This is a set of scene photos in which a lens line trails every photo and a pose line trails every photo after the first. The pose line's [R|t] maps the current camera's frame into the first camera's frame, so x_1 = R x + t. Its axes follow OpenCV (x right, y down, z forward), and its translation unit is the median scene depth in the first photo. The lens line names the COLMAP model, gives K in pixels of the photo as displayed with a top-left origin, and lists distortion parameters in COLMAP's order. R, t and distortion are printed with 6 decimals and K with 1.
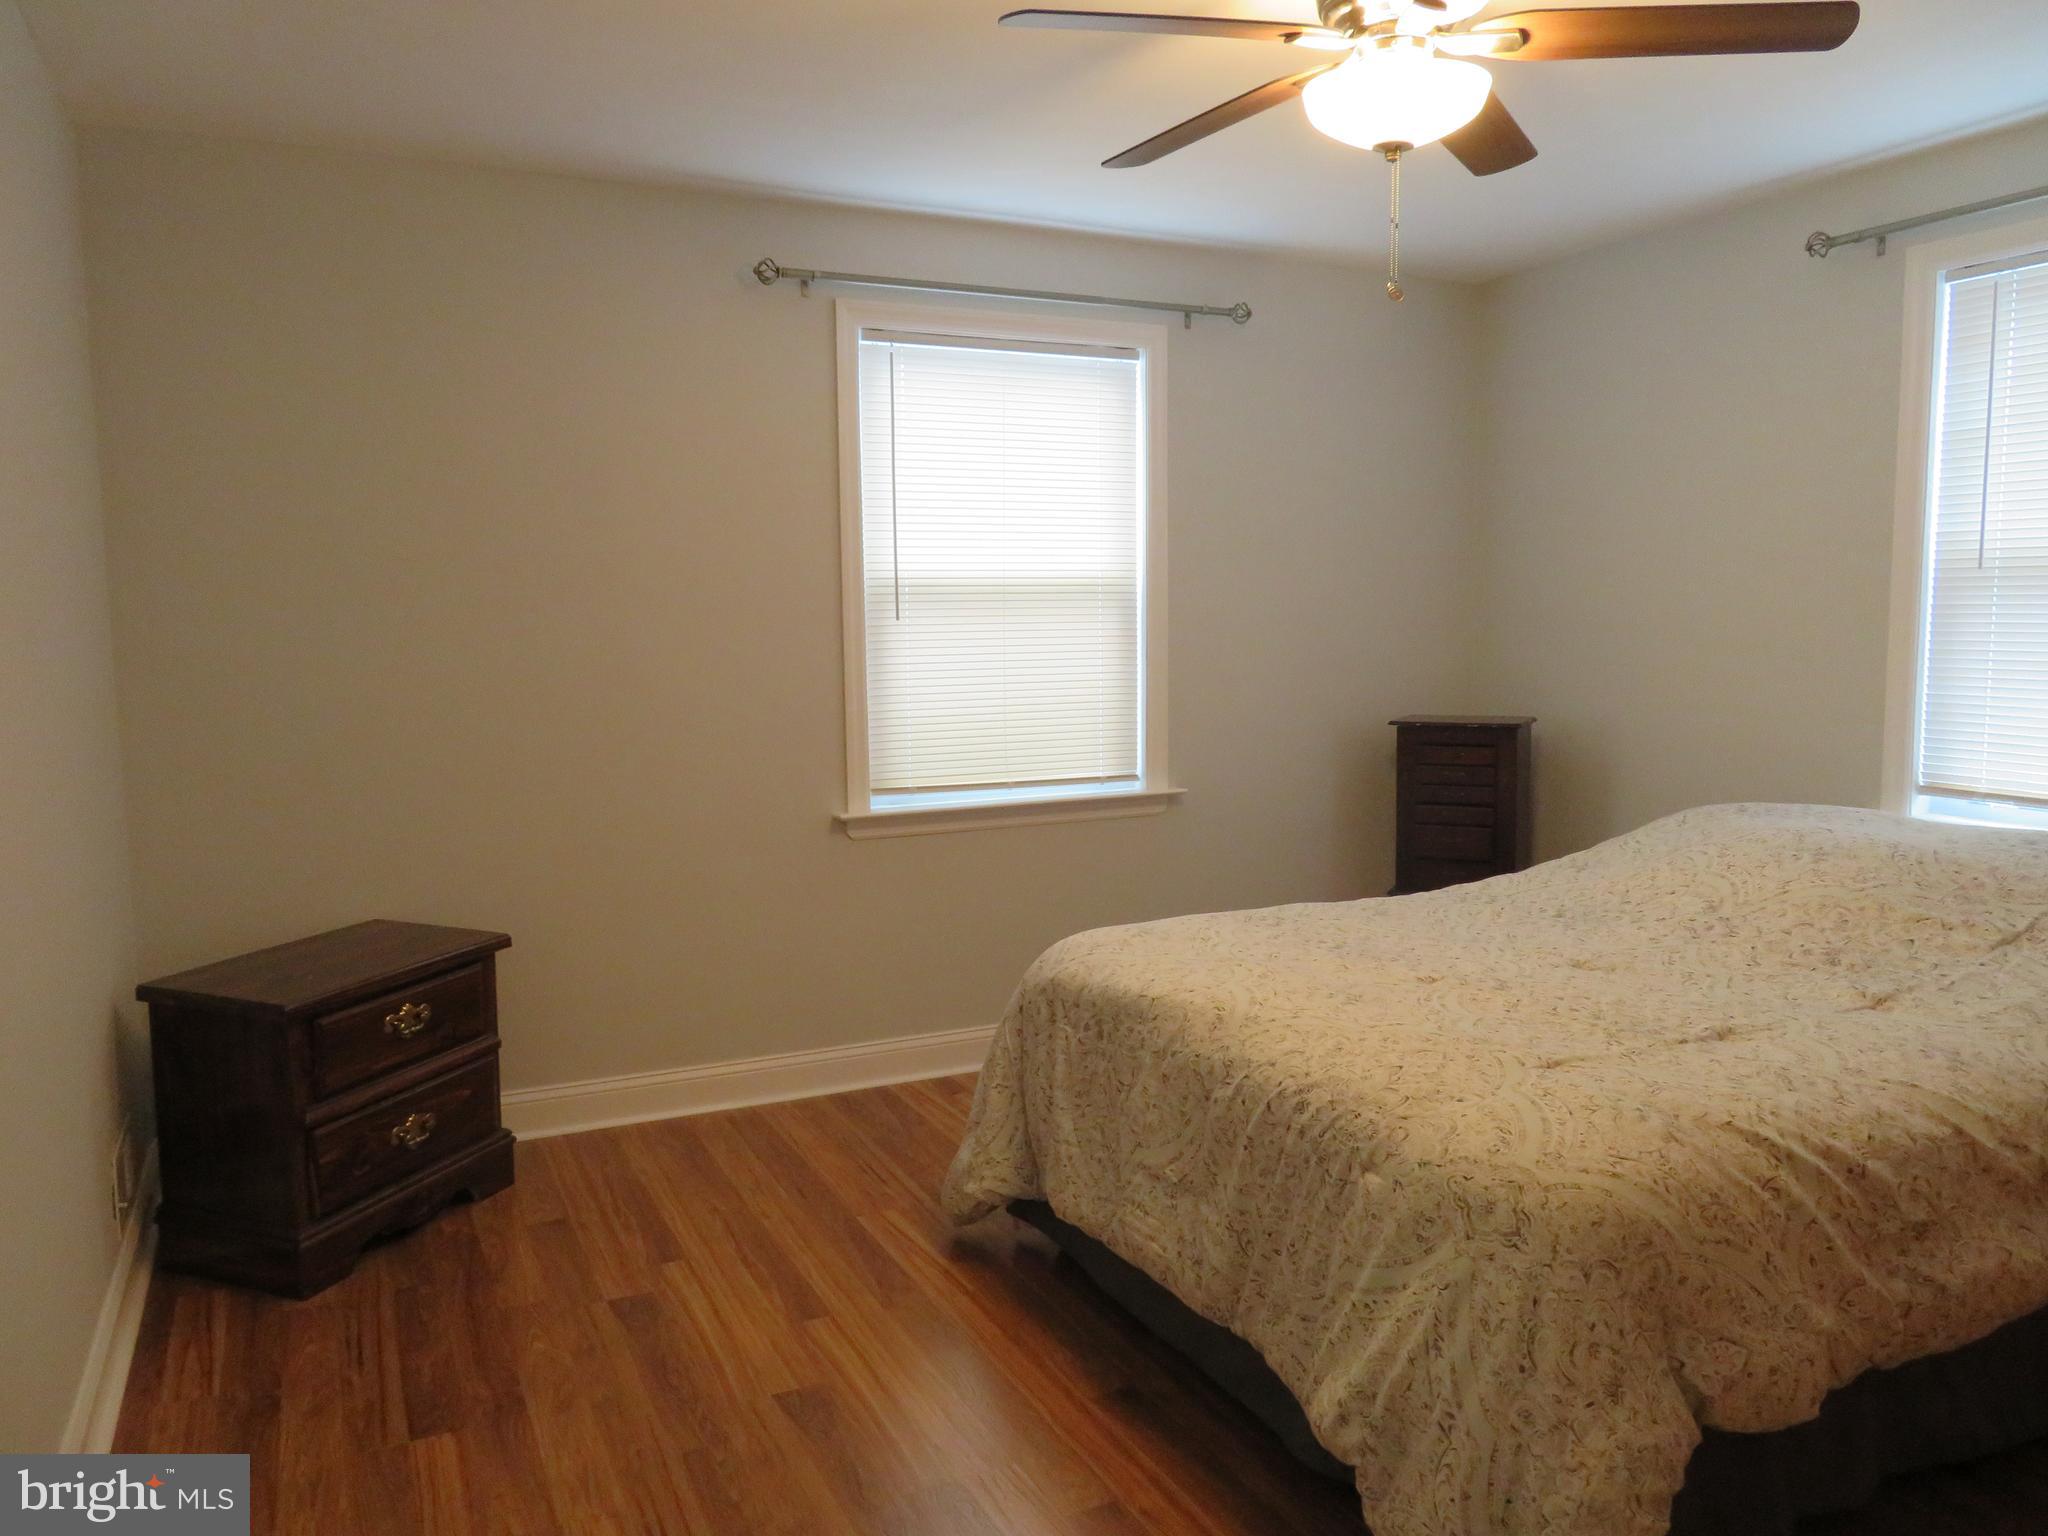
lens RADIAL K [[1470.1, 0, 1027.5], [0, 1470.1, 776.0], [0, 0, 1]] dist [-0.013097, 0.008387]
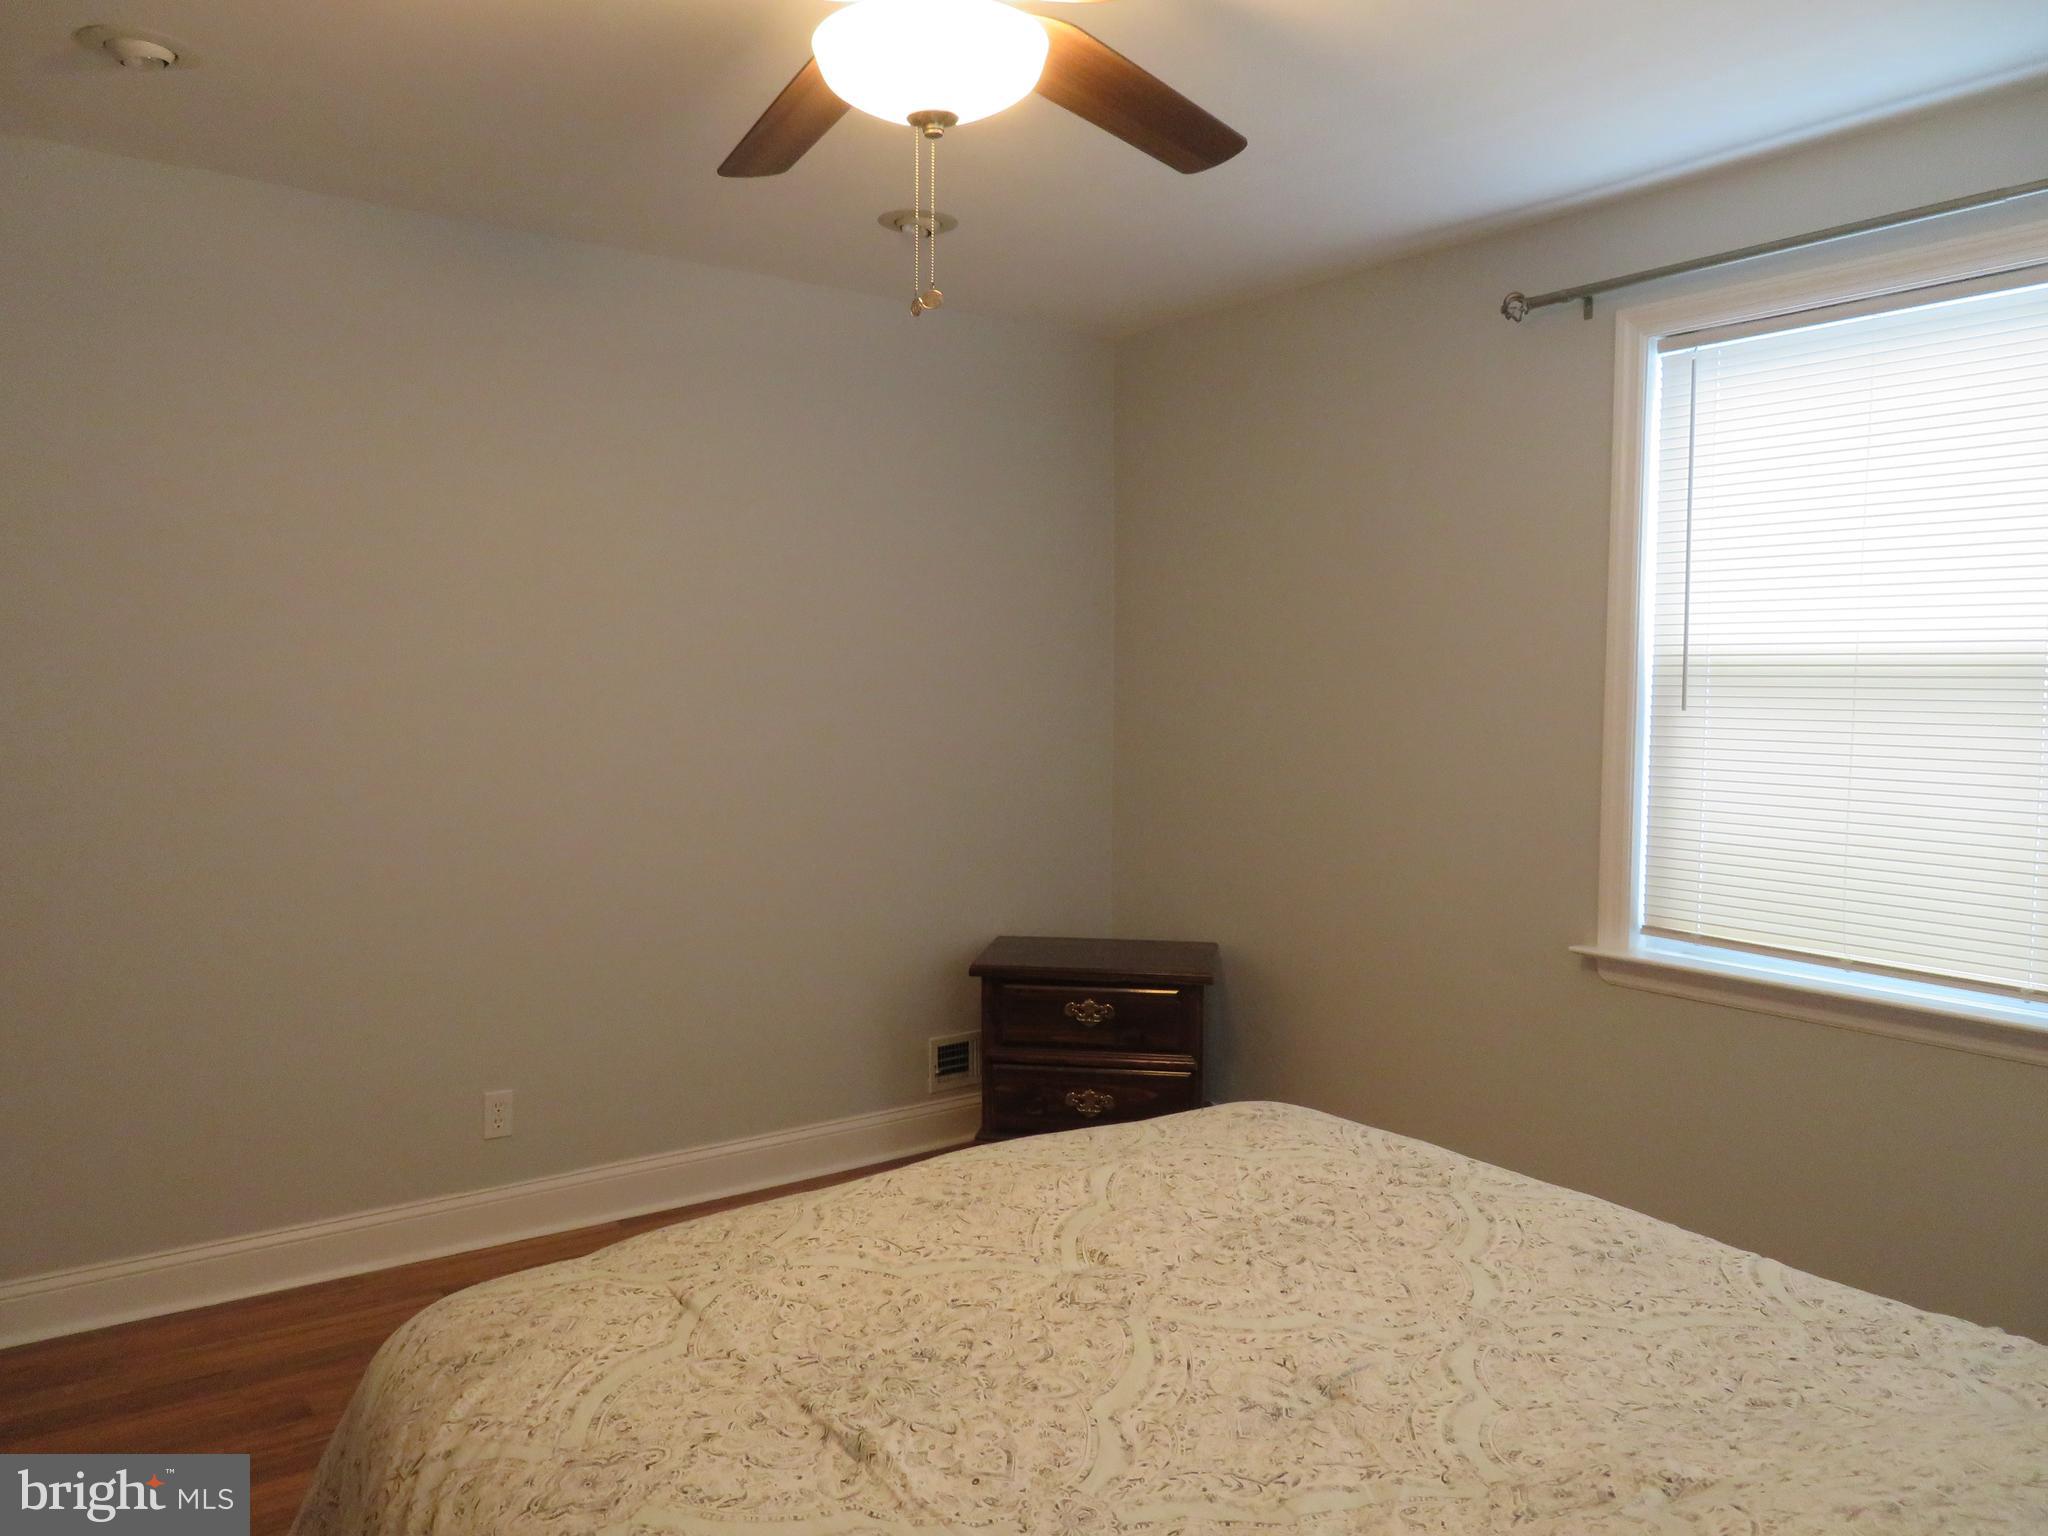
lens RADIAL K [[1470.1, 0, 1014.9], [0, 1470.1, 781.3], [0, 0, 1]] dist [-0.013097, 0.008387]
pose [[0.165470, 0.084343, -0.982602, 0.768745], [-0.116564, 0.991025, 0.065436, -0.101575], [0.979302, 0.103708, 0.173816, 0.686374]]
